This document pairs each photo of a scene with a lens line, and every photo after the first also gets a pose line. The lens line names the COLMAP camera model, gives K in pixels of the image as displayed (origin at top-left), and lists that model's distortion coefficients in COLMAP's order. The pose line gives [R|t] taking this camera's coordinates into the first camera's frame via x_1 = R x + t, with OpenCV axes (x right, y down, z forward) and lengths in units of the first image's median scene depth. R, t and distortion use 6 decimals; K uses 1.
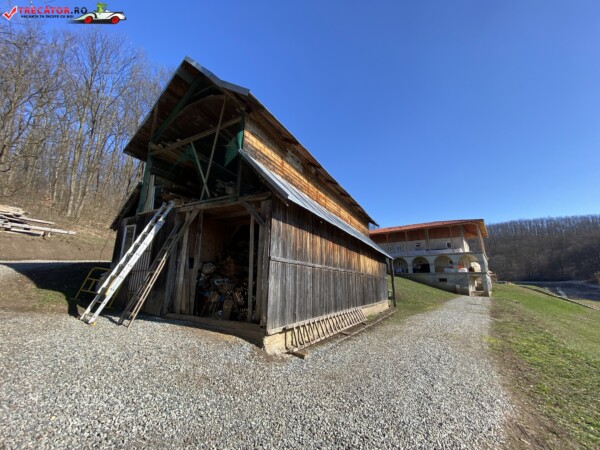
lens RADIAL K [[243.3, 0, 301.4], [0, 243.3, 225.2], [0, 0, 1]] dist [0.008326, -0.012435]
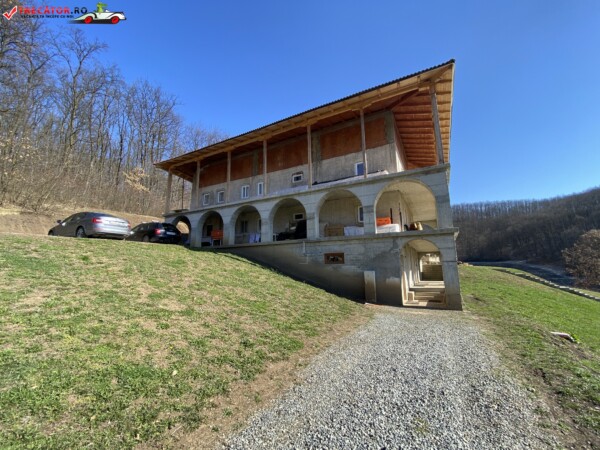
lens RADIAL K [[243.3, 0, 298.1], [0, 243.3, 221.6], [0, 0, 1]] dist [0.008326, -0.012435]
pose [[0.988916, 0.007657, 0.148280, 0.439228], [-0.014875, 0.998754, 0.047636, 0.144878], [-0.147731, -0.049313, 0.987797, 0.614647]]
